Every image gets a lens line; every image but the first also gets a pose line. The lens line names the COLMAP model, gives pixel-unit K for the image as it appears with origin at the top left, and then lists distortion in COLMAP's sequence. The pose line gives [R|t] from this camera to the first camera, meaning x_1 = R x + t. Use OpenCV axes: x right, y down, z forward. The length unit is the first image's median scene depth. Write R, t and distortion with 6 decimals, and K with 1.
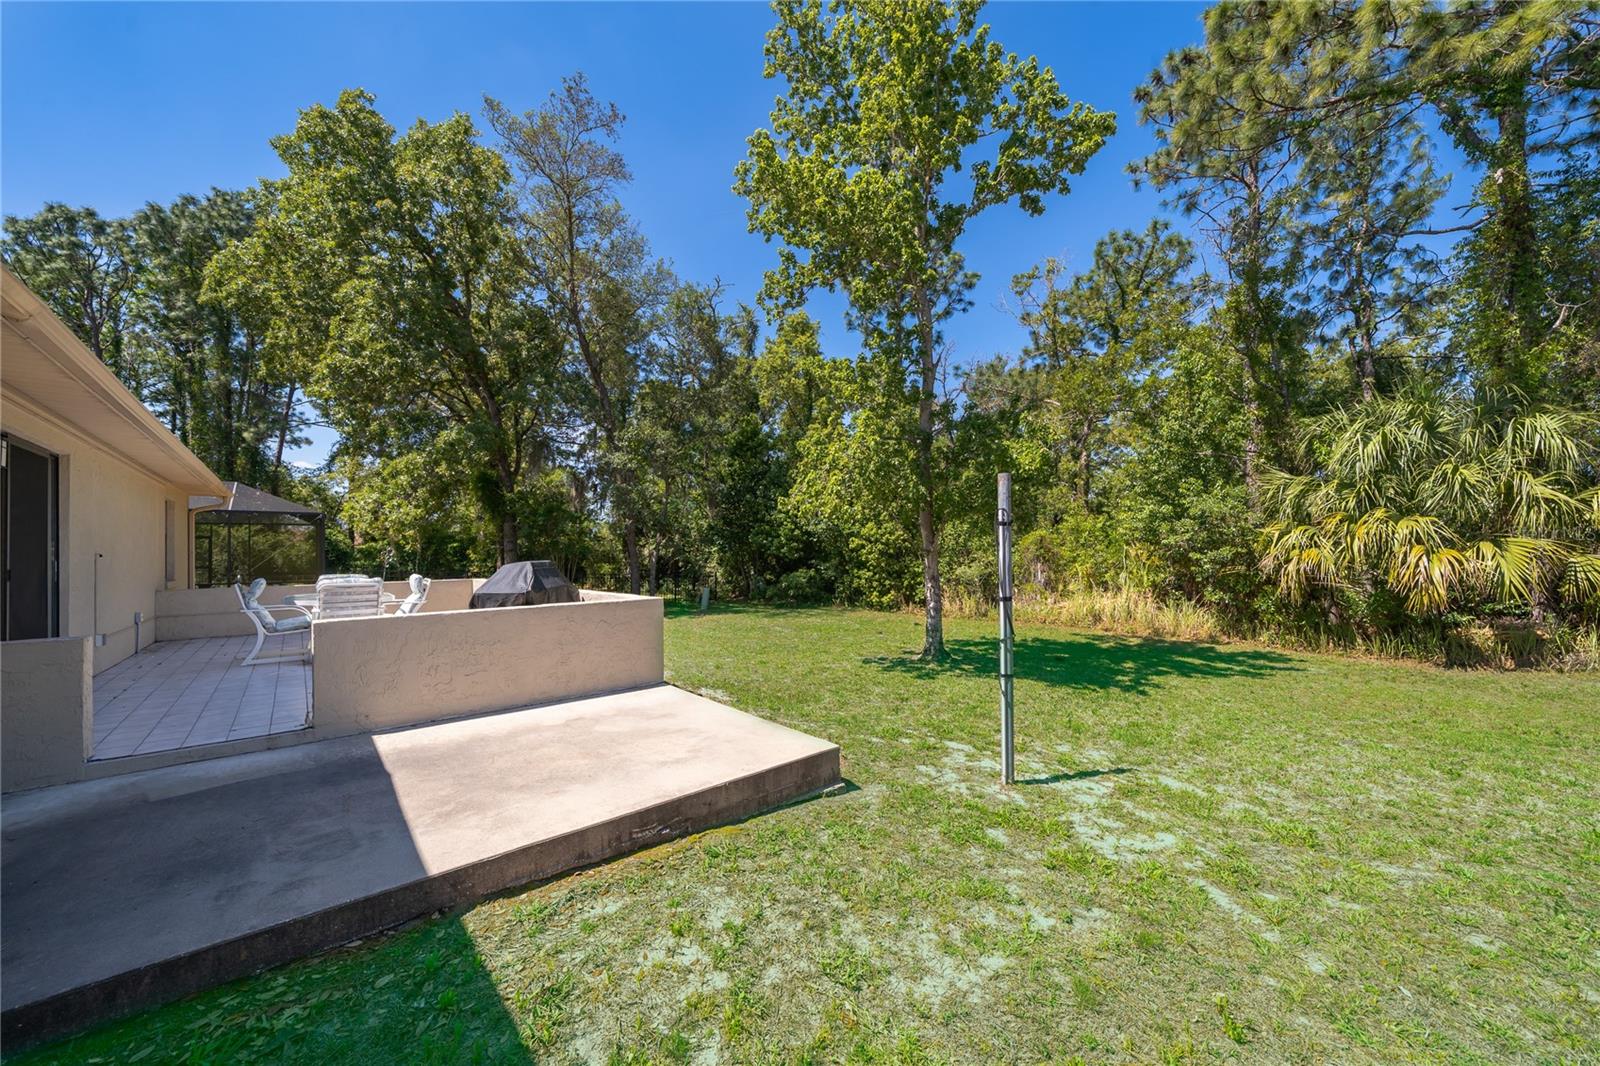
lens RADIAL K [[584.2, 0, 794.3], [0, 584.2, 540.3], [0, 0, 1]] dist [-0.002620, -0.000476]
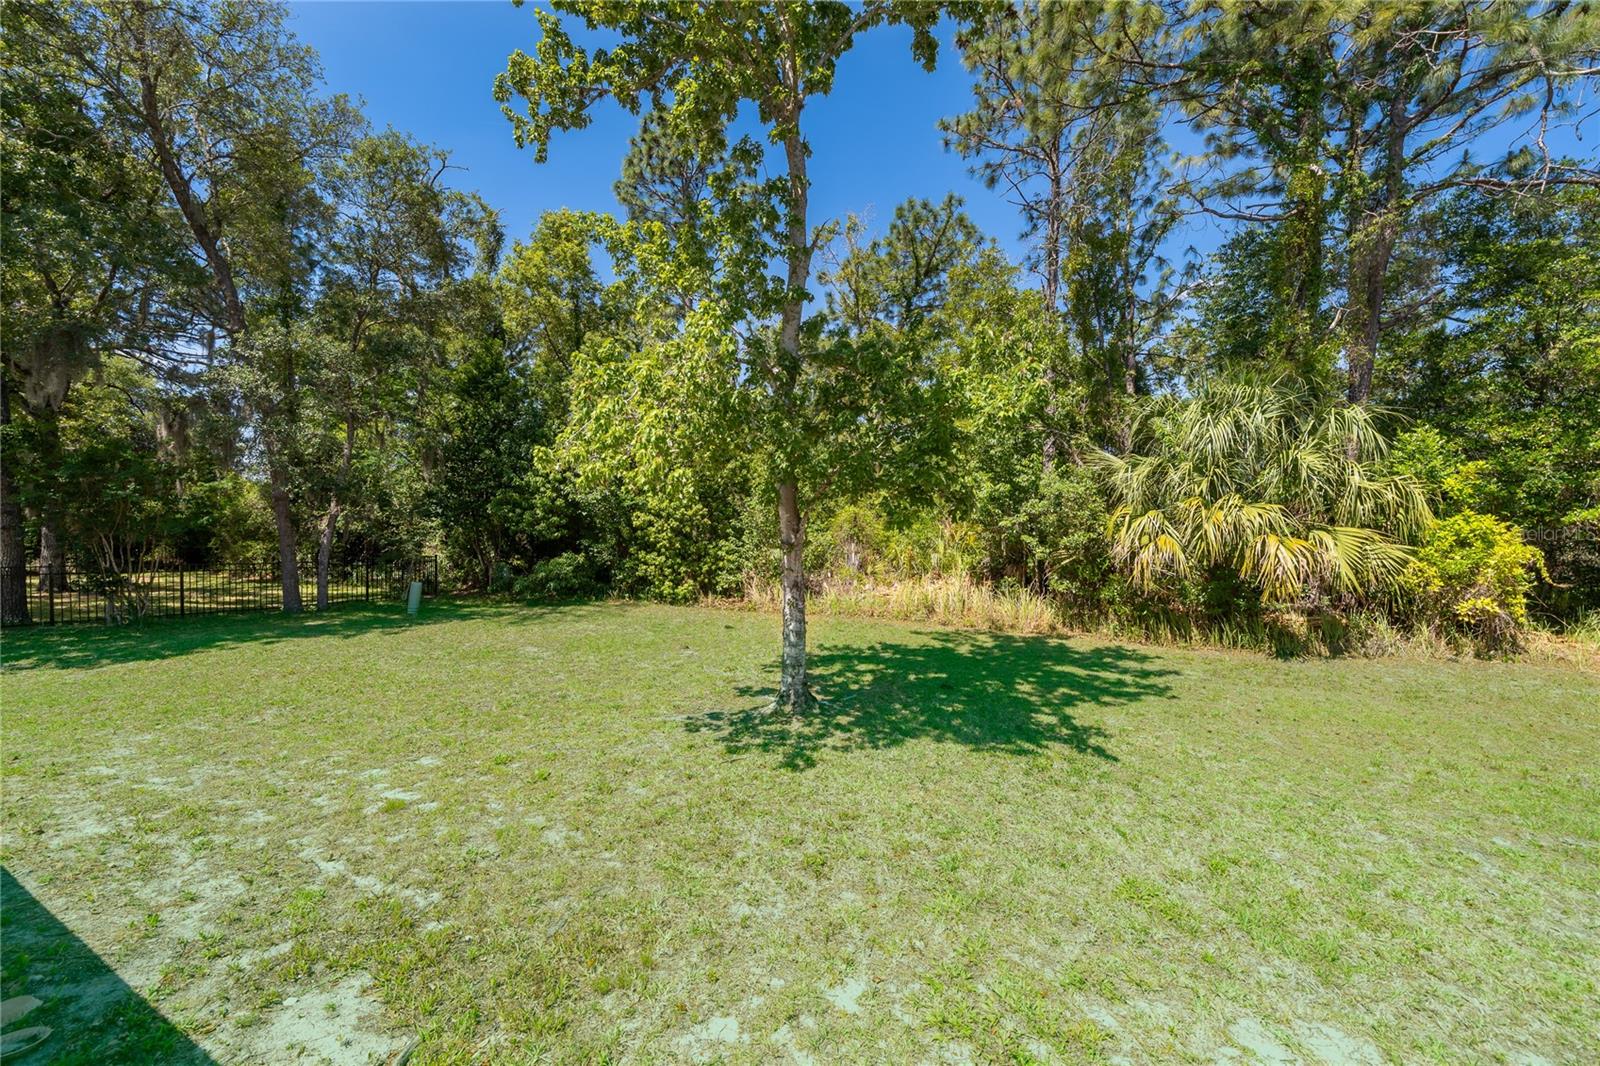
lens RADIAL K [[584.2, 0, 795.6], [0, 584.2, 522.1], [0, 0, 1]] dist [-0.002620, -0.000476]
pose [[0.921497, 0.005083, 0.388351, -0.007207], [-0.014071, 0.999695, 0.020305, -0.009676], [-0.388130, -0.024175, 0.921288, 0.208368]]
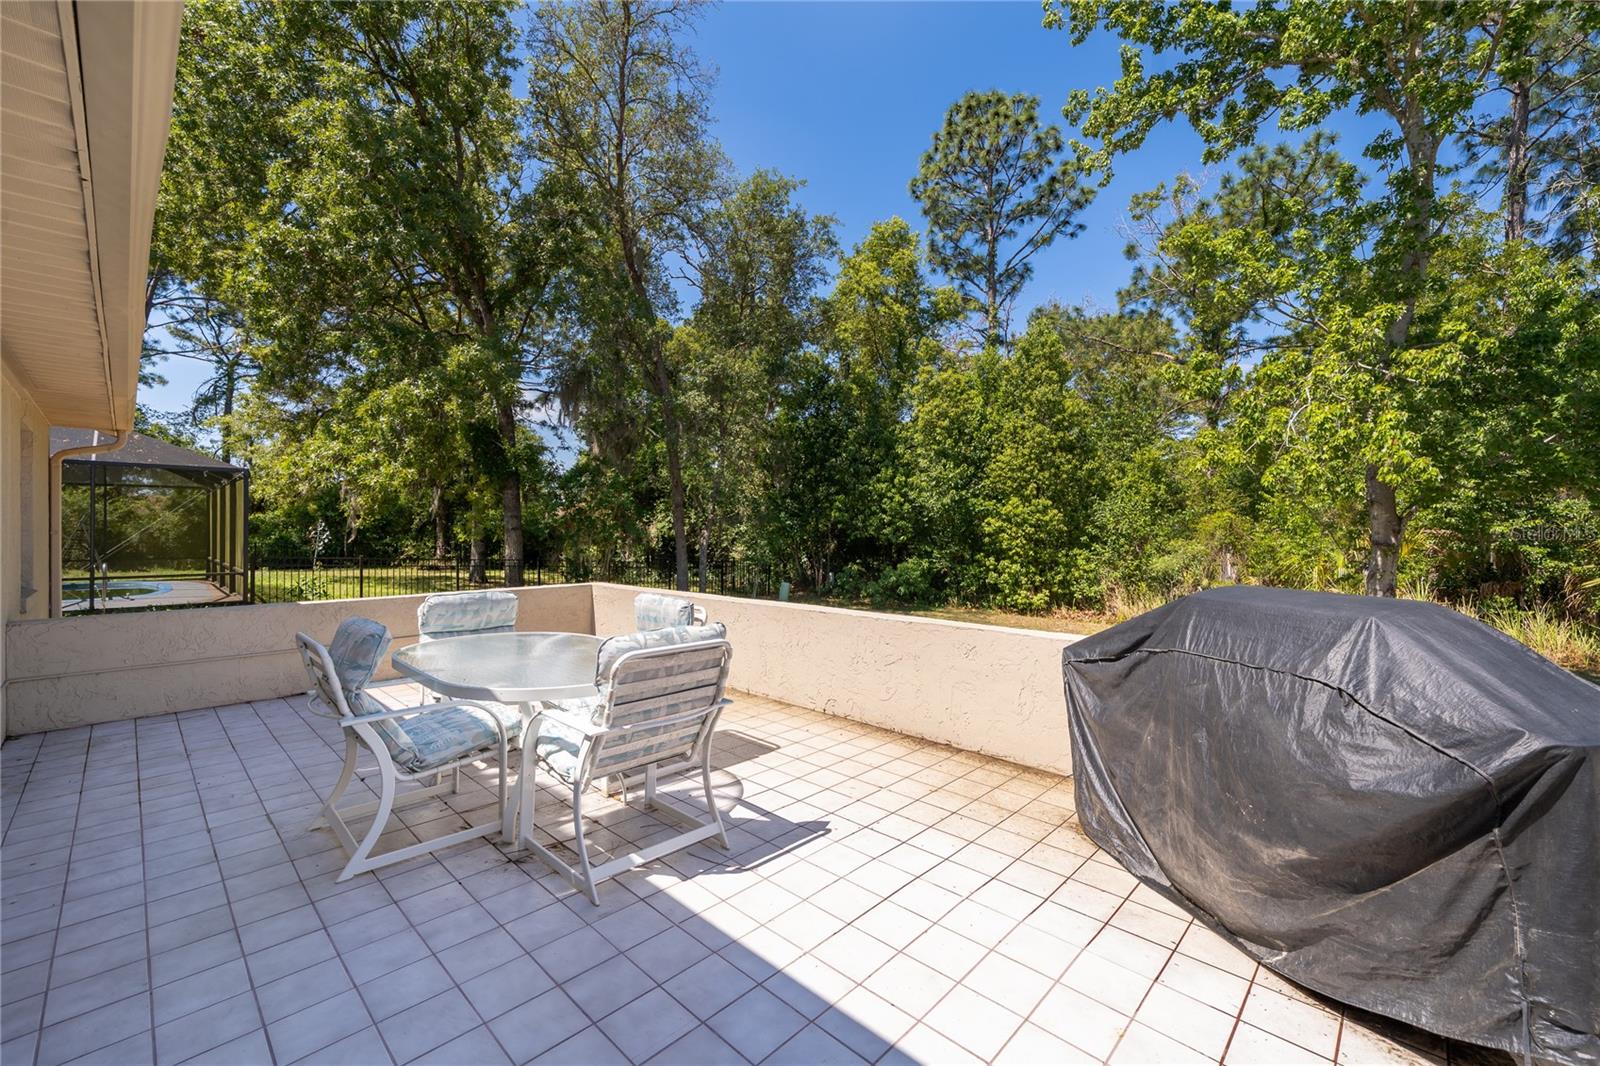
lens RADIAL K [[647.1, 0, 794.6], [0, 647.1, 522.7], [0, 0, 1]] dist [-0.003057, 0.000772]
pose [[0.995328, 0.011030, 0.095917, -0.230567], [-0.012236, 0.999853, 0.011998, -0.004928], [-0.095771, -0.013115, 0.995317, 0.195108]]
